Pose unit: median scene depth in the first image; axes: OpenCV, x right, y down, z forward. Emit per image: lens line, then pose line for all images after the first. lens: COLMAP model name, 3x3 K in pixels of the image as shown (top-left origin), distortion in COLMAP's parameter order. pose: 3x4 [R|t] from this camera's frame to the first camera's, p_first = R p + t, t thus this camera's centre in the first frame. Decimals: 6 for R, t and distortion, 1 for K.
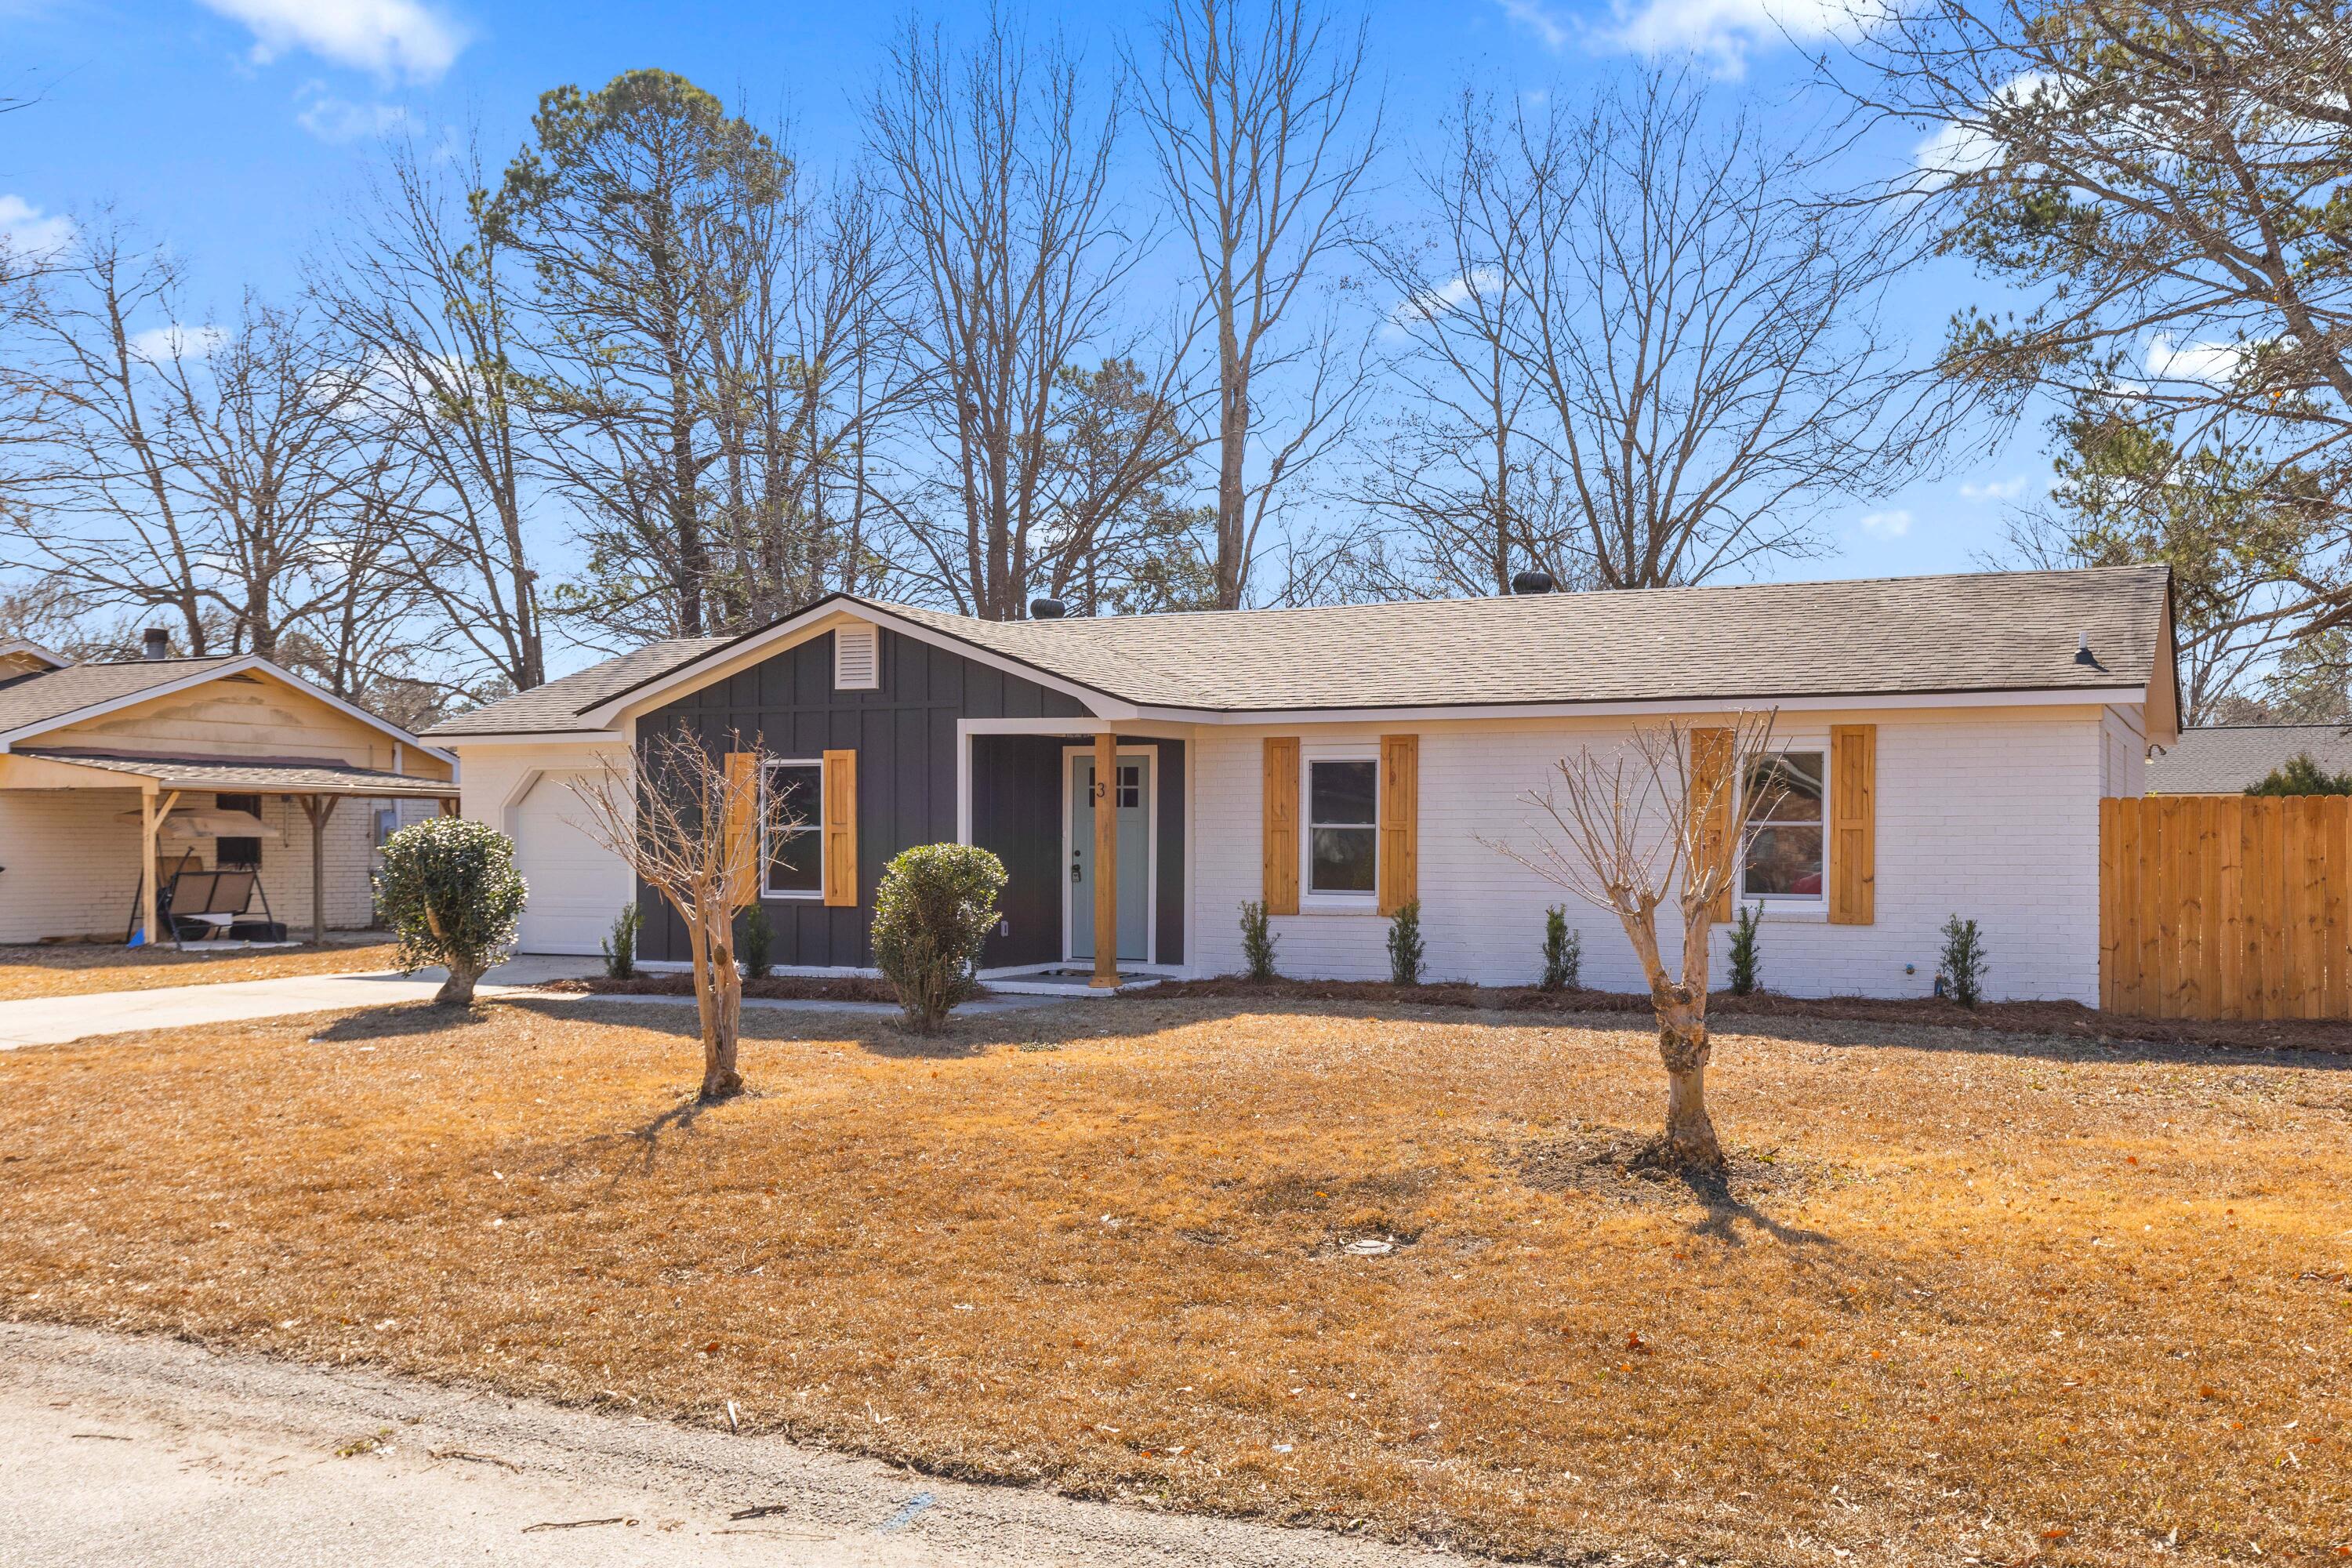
lens RADIAL K [[2111.4, 0, 1172.1], [0, 2111.4, 800.2], [0, 0, 1]] dist [0.015142, 0.007697]
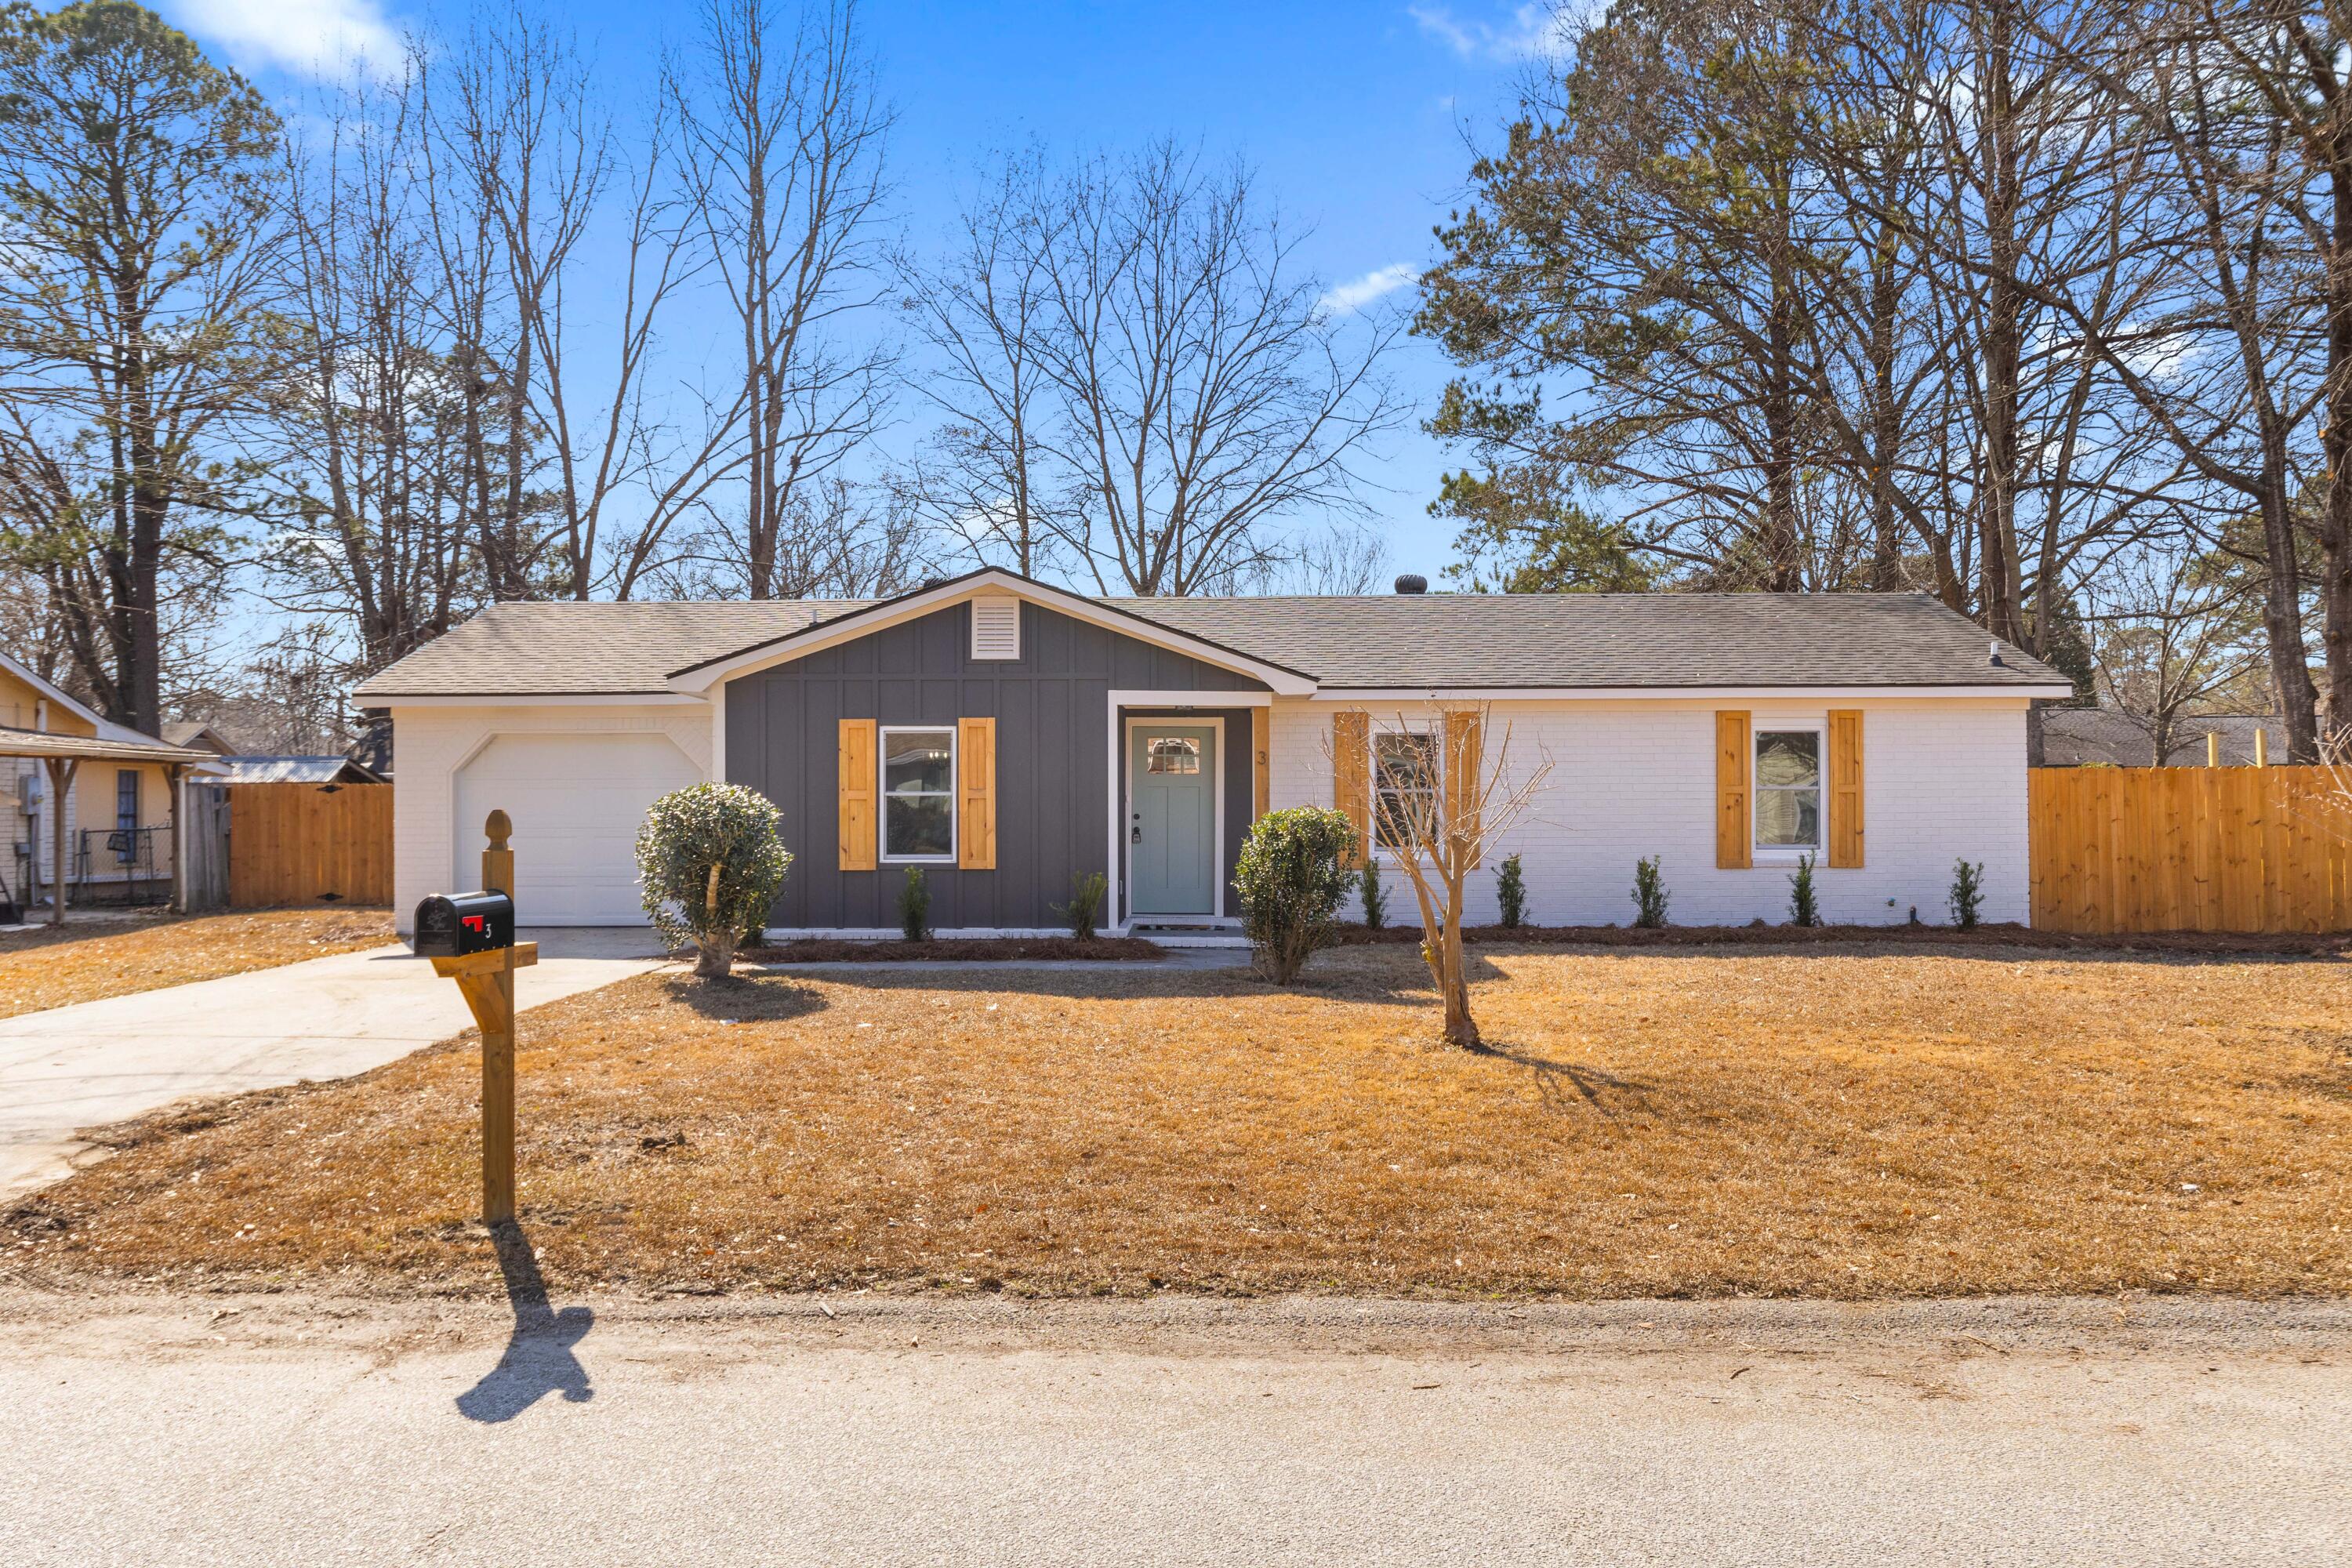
lens RADIAL K [[1845.6, 0, 1172.3], [0, 1845.6, 773.1], [0, 0, 1]] dist [-0.008279, -0.002157]
pose [[0.916139, 0.002978, 0.400850, -0.436369], [-0.003547, 0.999993, 0.000678, 0.002387], [-0.400845, -0.002042, 0.916144, 0.134346]]
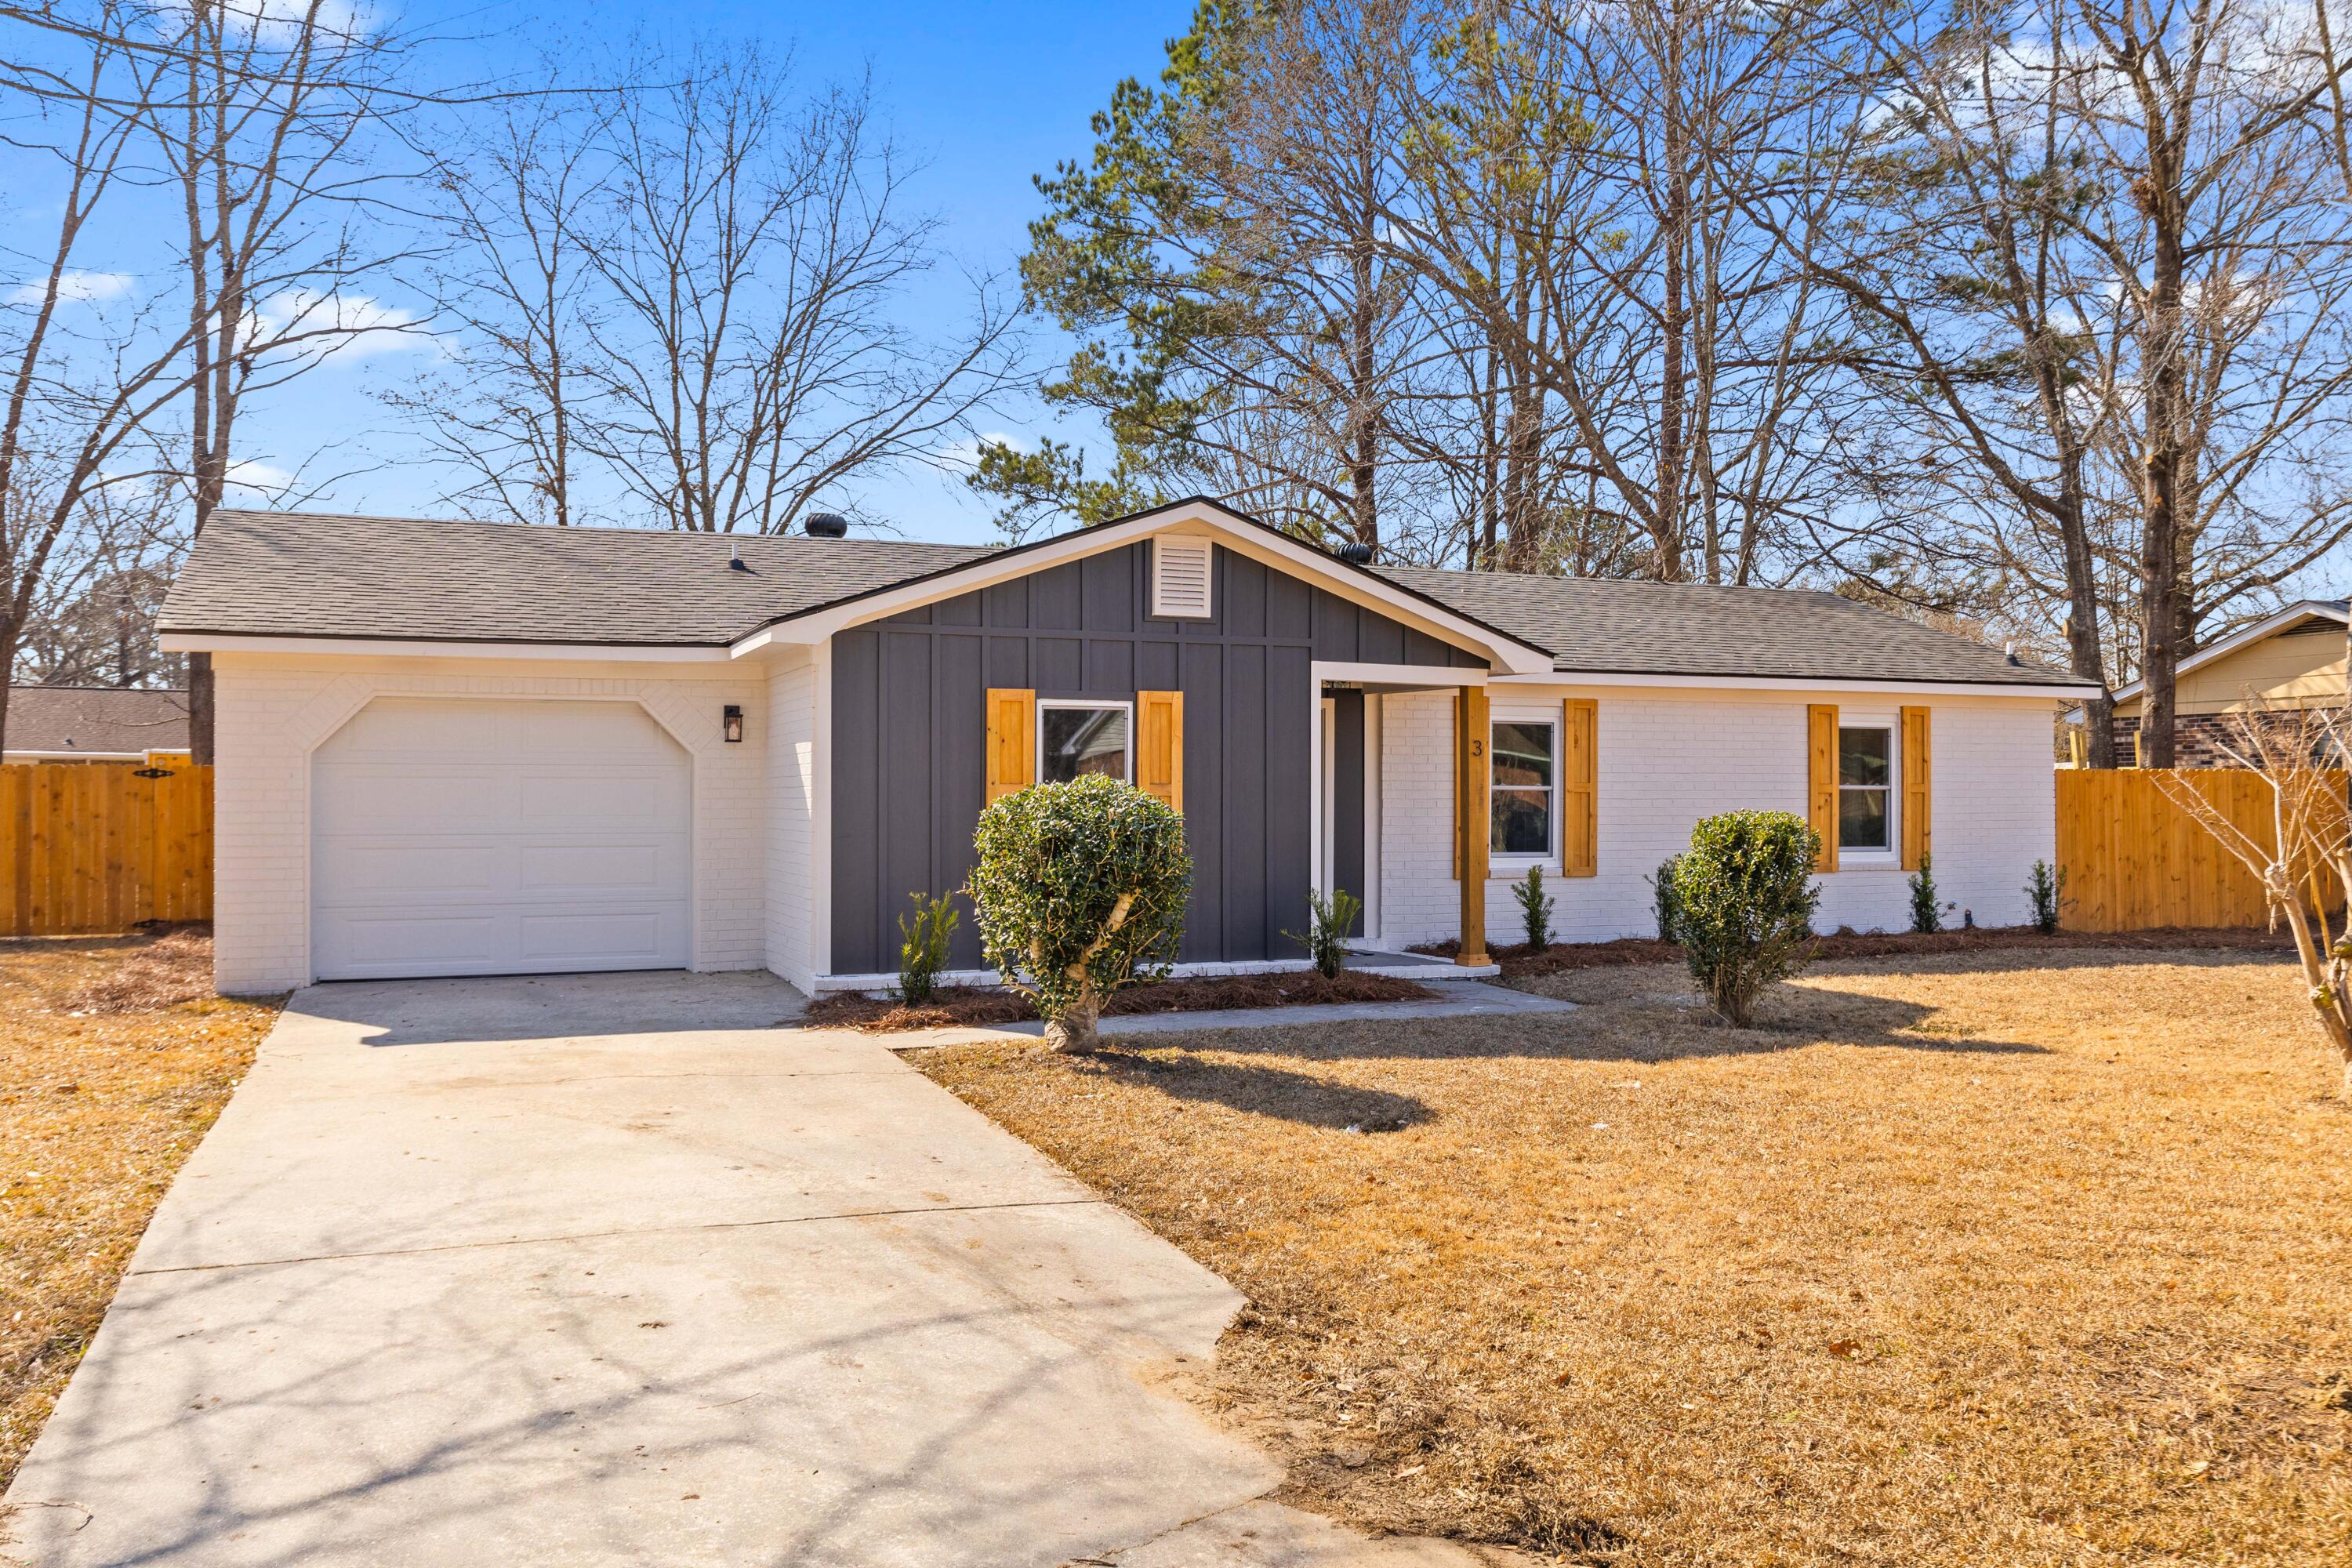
lens RADIAL K [[1845.6, 0, 1194.9], [0, 1845.6, 776.3], [0, 0, 1]] dist [-0.008279, -0.002157]
pose [[0.673029, 0.005864, 0.739593, -0.671977], [-0.013928, 0.999892, 0.004747, 0.005177], [-0.739485, -0.013496, 0.673037, 0.524353]]
